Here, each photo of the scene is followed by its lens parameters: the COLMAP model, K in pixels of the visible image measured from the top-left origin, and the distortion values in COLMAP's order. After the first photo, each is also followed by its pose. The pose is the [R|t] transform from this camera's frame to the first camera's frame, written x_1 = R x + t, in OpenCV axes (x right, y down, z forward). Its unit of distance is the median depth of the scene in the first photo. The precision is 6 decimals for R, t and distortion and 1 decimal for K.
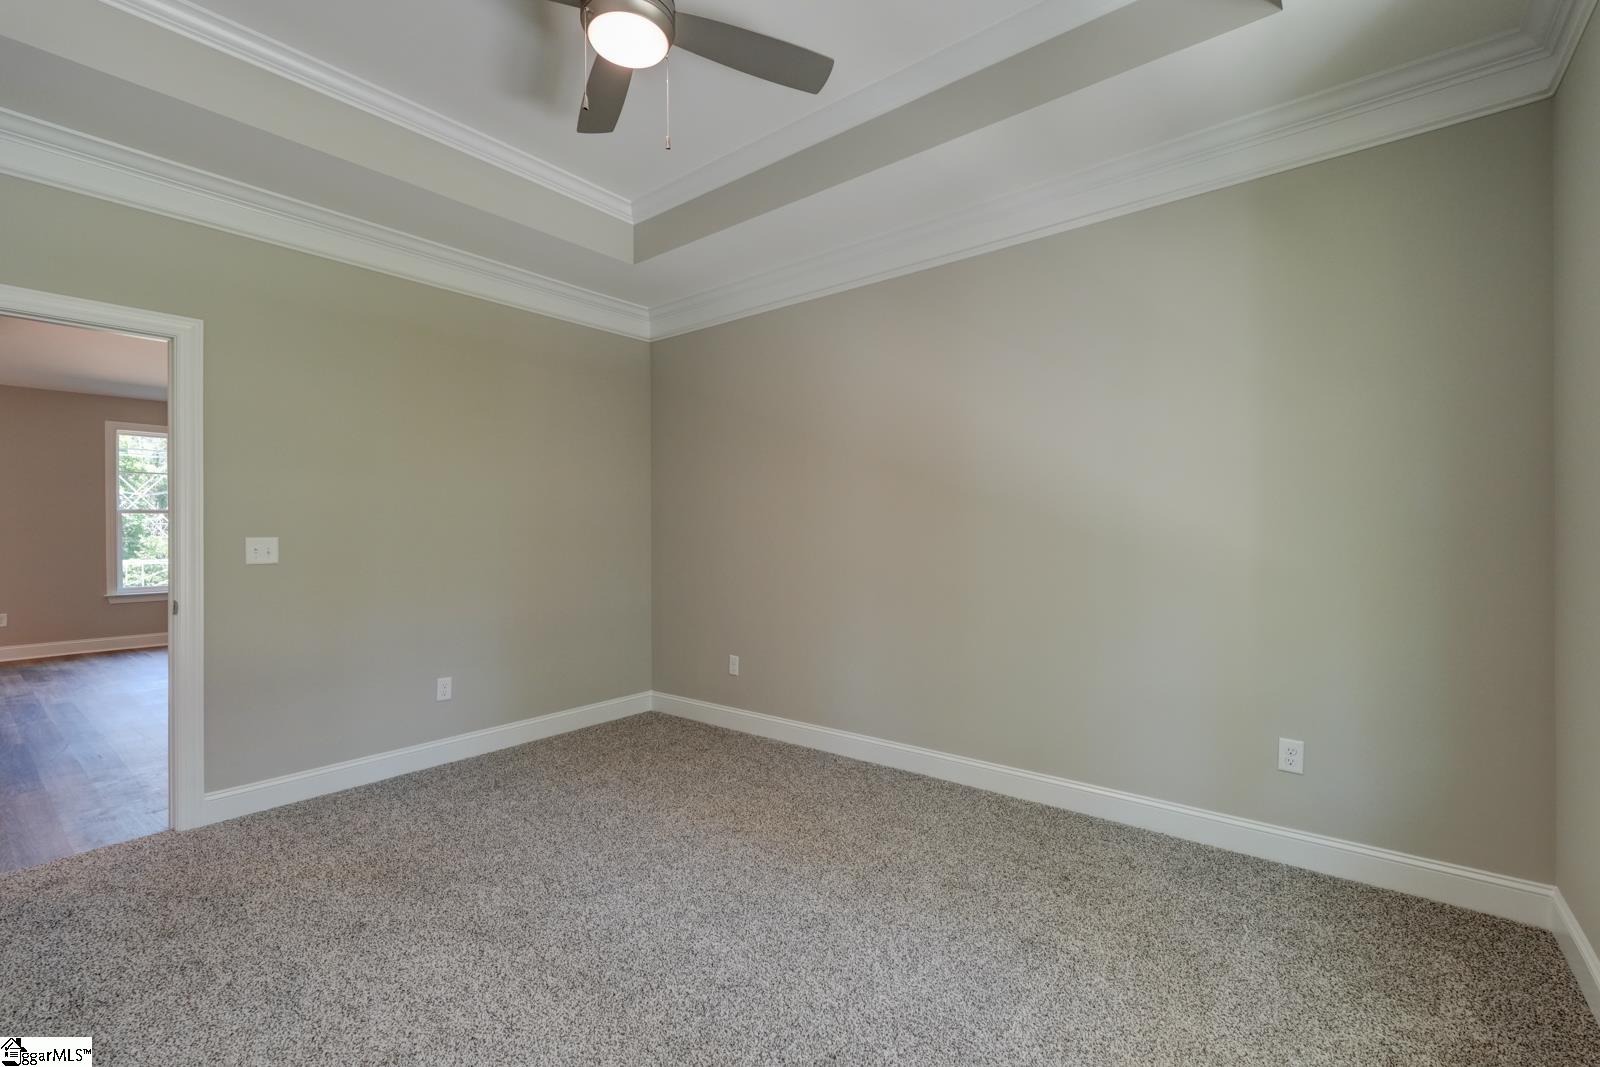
lens RADIAL K [[705.6, 0, 805.3], [0, 705.6, 536.5], [0, 0, 1]] dist [0.002069, -0.001126]
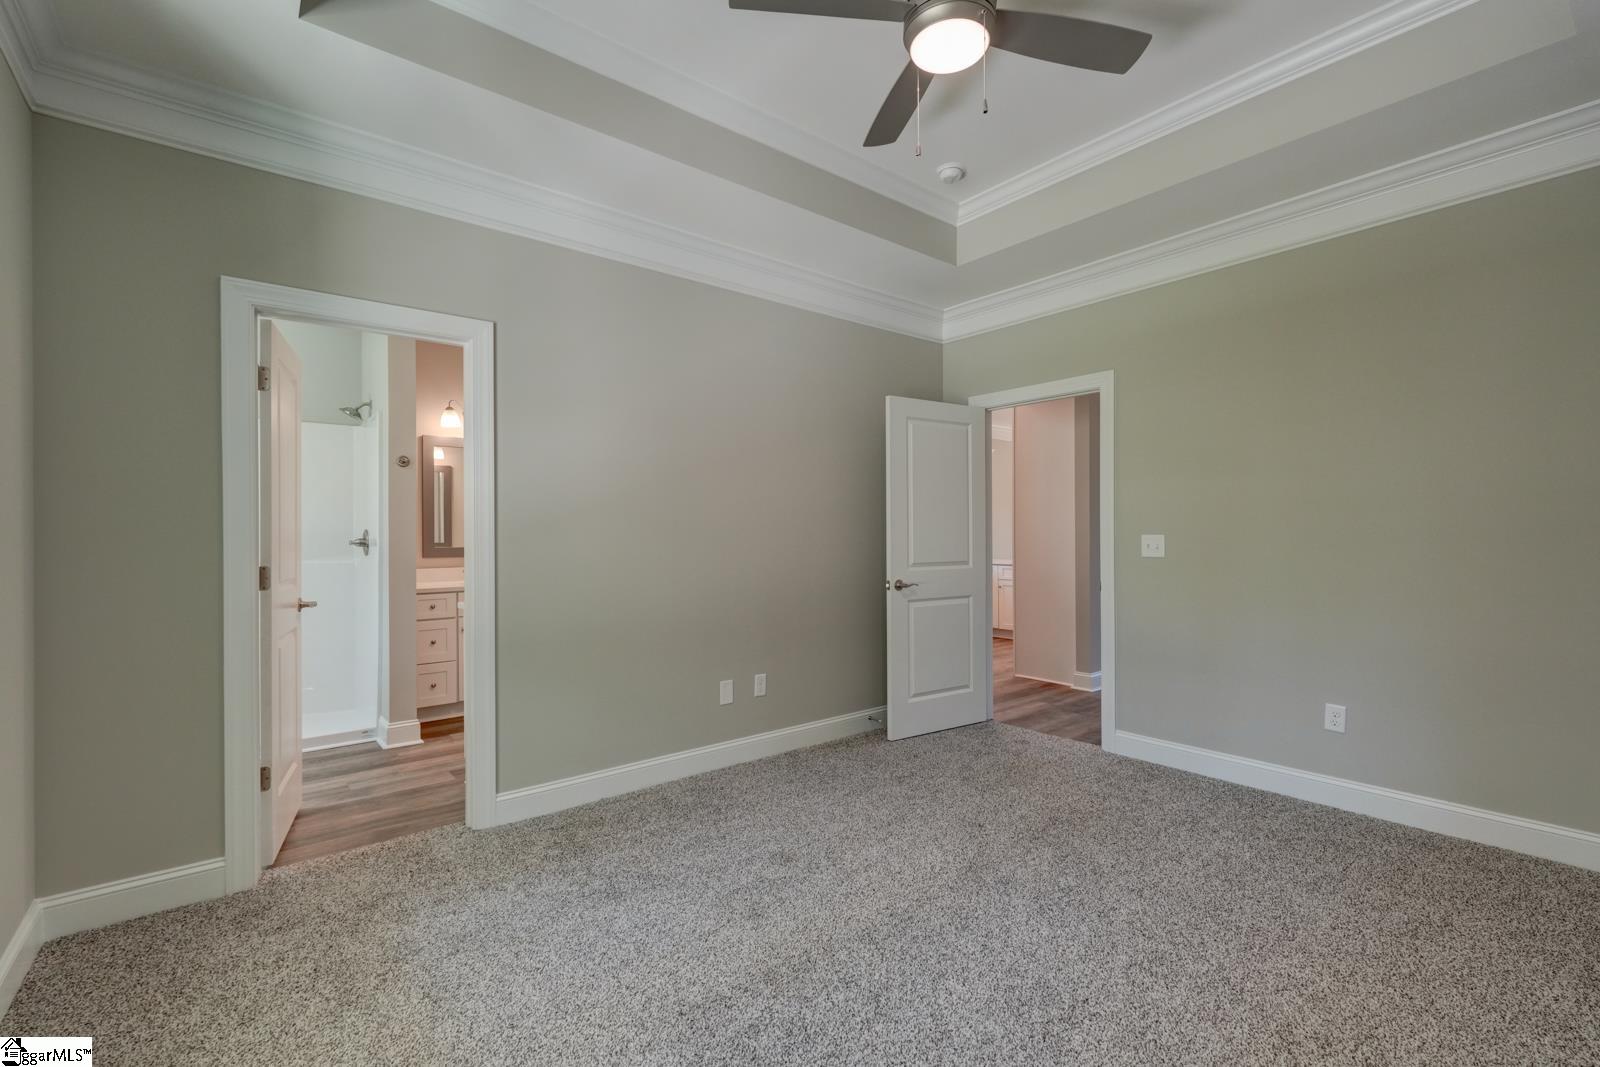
lens RADIAL K [[705.6, 0, 799.2], [0, 705.6, 537.9], [0, 0, 1]] dist [0.002069, -0.001126]
pose [[-0.228268, 0.012156, -0.973522, 0.506784], [0.001760, 0.999926, 0.012073, -0.009015], [0.973597, 0.001042, -0.228272, 0.656261]]
